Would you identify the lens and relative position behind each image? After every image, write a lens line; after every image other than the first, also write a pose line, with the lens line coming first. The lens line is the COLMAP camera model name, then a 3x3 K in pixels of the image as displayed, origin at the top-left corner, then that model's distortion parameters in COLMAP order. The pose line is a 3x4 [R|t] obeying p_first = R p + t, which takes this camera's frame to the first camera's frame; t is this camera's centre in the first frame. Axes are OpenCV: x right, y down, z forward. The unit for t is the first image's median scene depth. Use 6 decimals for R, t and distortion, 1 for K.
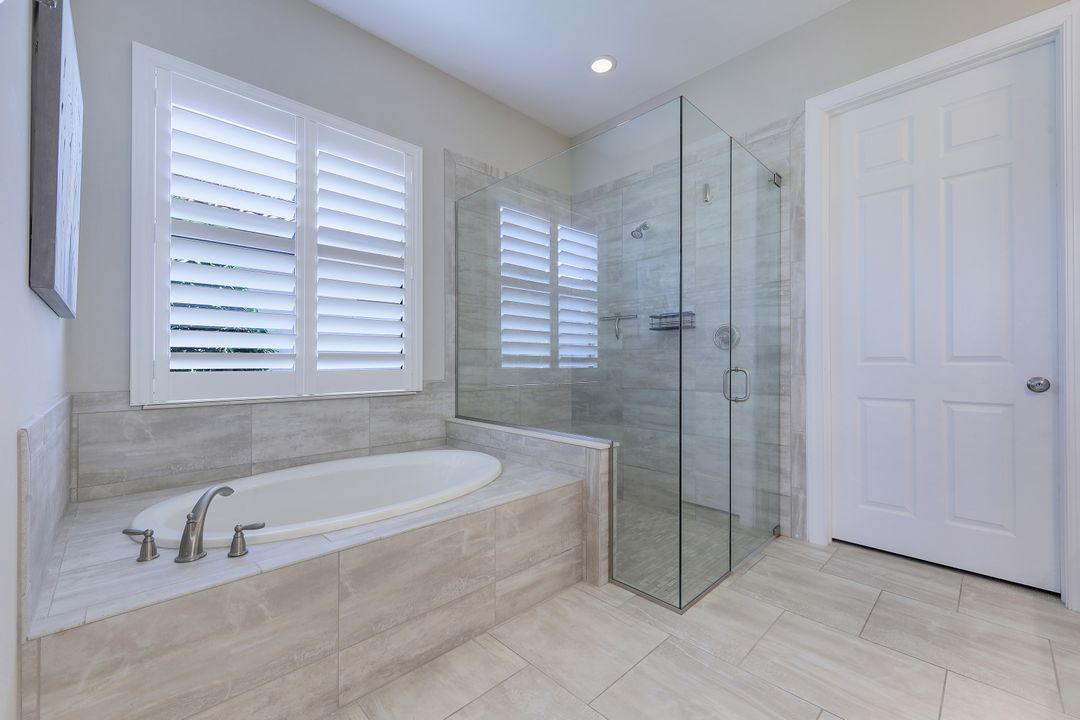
lens RADIAL K [[436.4, 0, 539.1], [0, 436.4, 357.8], [0, 0, 1]] dist [0.000369, -0.000095]
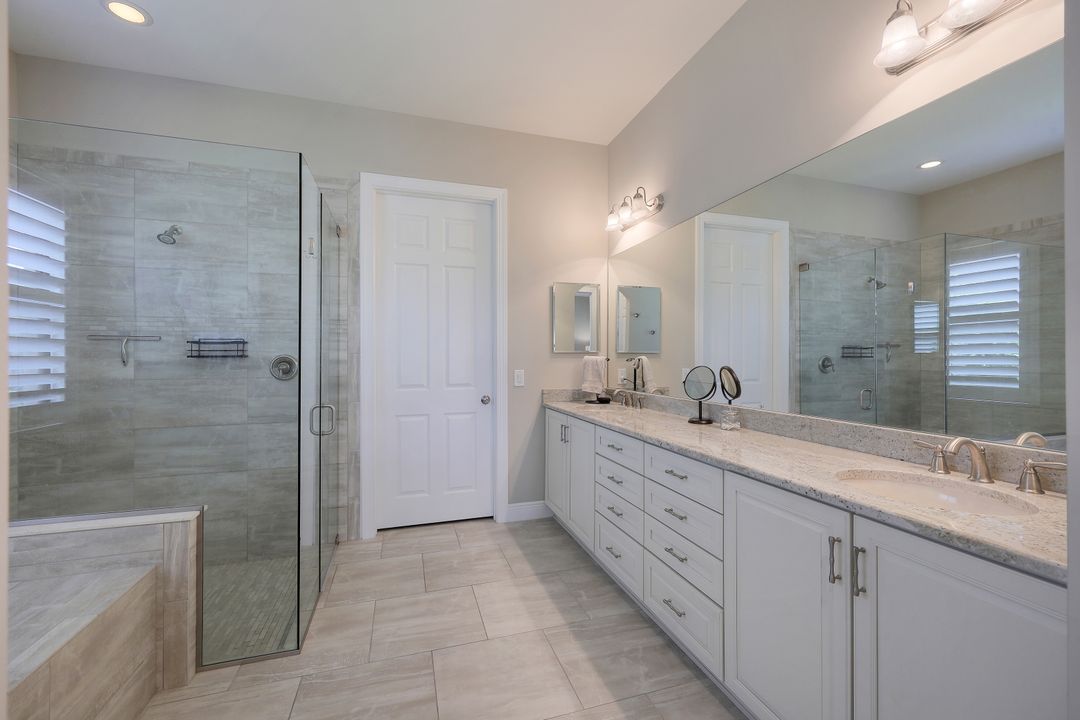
lens RADIAL K [[439.5, 0, 540.0], [0, 439.5, 360.0], [0, 0, 1]] dist [0.000424, 0.000250]
pose [[0.449590, -0.004146, 0.893225, -0.274891], [-0.002929, 0.999977, 0.006116, -0.093085], [-0.893230, -0.005366, 0.449568, 0.019303]]
